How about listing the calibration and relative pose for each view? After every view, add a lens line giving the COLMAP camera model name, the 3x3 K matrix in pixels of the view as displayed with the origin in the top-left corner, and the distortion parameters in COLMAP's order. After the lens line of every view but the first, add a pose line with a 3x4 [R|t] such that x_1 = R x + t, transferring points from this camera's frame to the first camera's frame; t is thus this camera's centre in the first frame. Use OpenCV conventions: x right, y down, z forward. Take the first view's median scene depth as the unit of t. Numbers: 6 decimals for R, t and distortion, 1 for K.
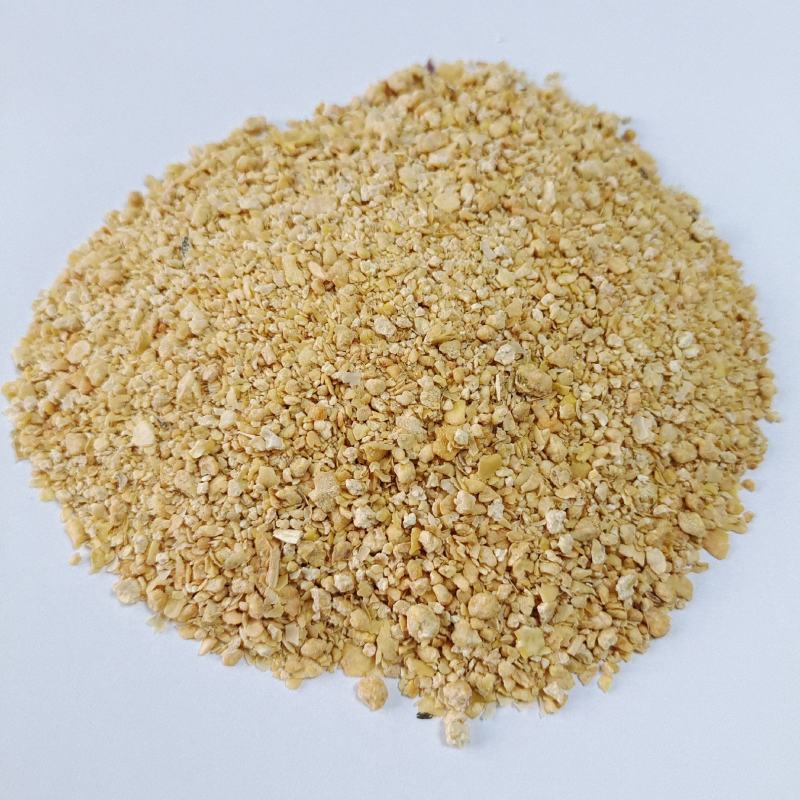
lens RADIAL K [[796.2, 0, 400.8], [0, 796.2, 401.2], [0, 0, 1]] dist [-0.040079, 0.000000]
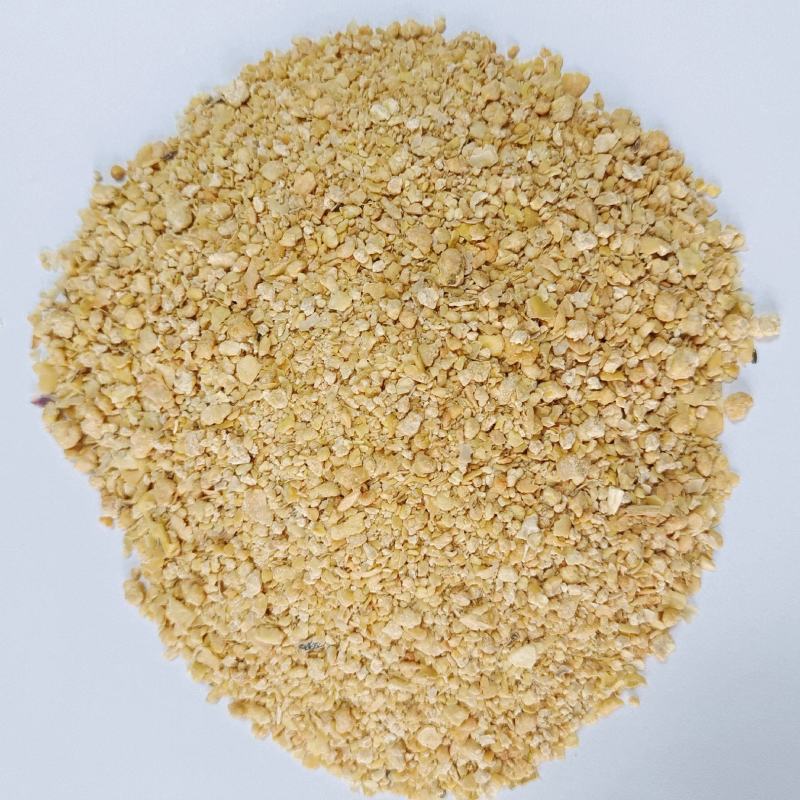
lens RADIAL K [[796.2, 0, 399.9], [0, 796.2, 399.5], [0, 0, 1]] dist [-0.040079, 0.000000]
pose [[-0.080868, -0.996719, -0.003432, 0.013218], [0.963874, -0.079079, 0.254349, -0.337141], [-0.253786, 0.017261, 0.967106, 0.071694]]
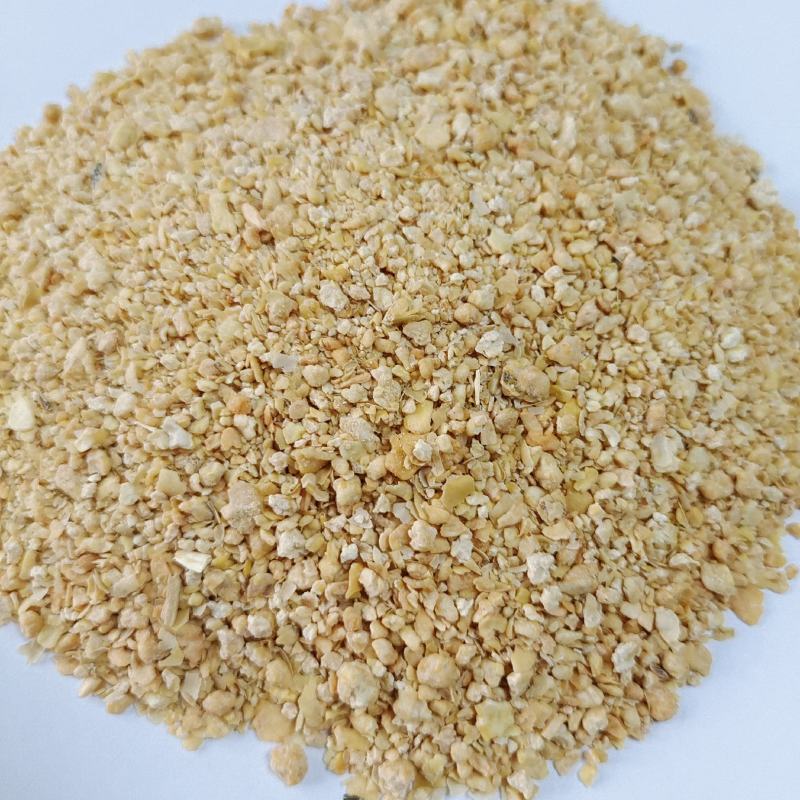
lens RADIAL K [[796.2, 0, 400.7], [0, 796.2, 404.4], [0, 0, 1]] dist [-0.040079, 0.000000]
pose [[0.997605, 0.066669, -0.018424, 0.062177], [-0.065306, 0.995636, 0.066659, -0.044840], [0.022787, -0.065297, 0.997606, 0.236385]]
